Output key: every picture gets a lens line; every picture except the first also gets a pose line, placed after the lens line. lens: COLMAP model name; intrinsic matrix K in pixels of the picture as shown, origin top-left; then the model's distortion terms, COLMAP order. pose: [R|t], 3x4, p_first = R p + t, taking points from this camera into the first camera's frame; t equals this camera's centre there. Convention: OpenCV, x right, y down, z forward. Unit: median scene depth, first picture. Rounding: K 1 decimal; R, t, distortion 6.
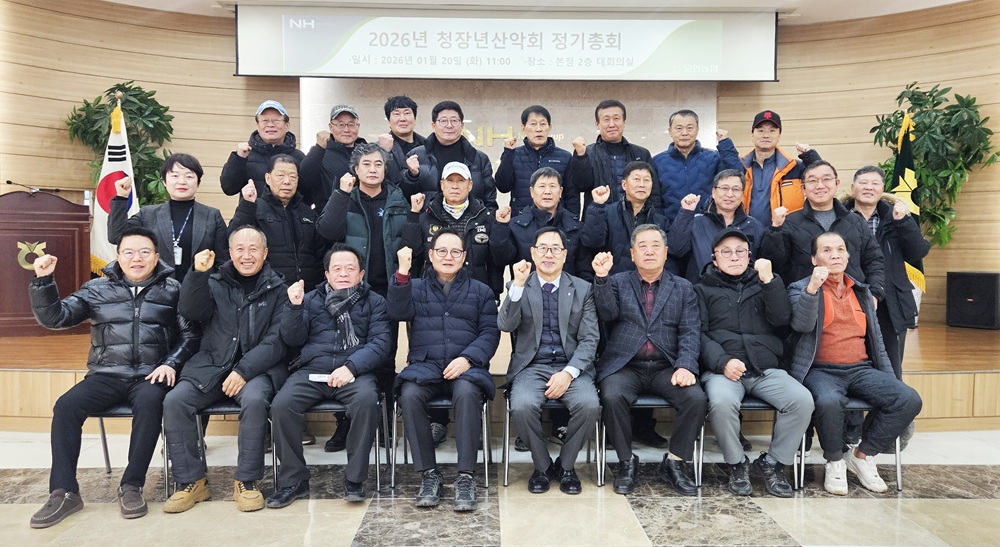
lens RADIAL K [[795.1, 0, 506.9], [0, 795.1, 271.2], [0, 0, 1]] dist [0.049938, -0.018665]
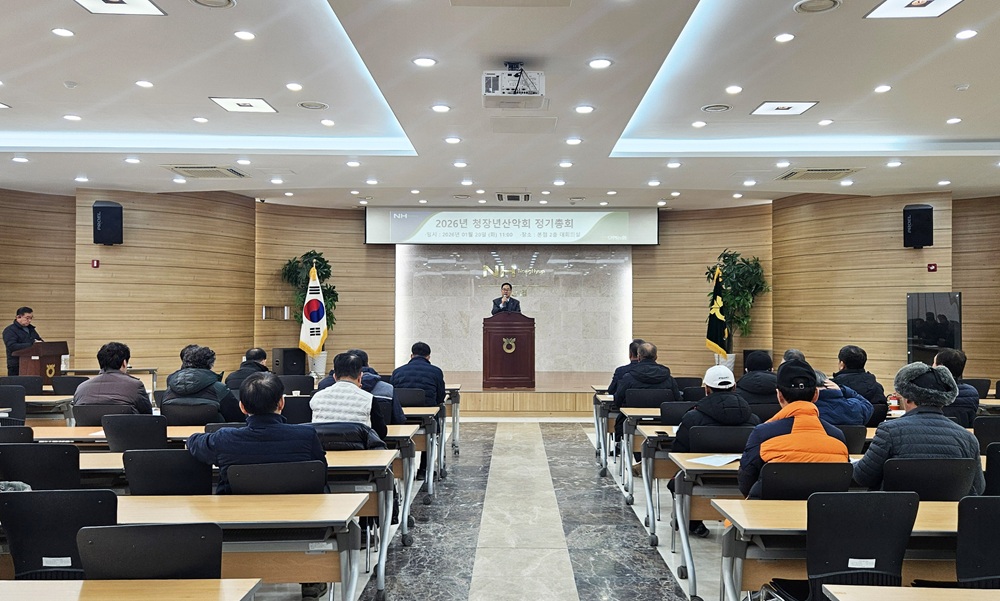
lens RADIAL K [[825.2, 0, 511.7], [0, 825.2, 300.9], [0, 0, 1]] dist [0.044274, -0.005934]
pose [[0.999571, -0.001246, -0.029266, 0.061288], [-0.000372, 0.998475, -0.055209, -0.006537], [0.029290, 0.055196, 0.998046, -0.936858]]
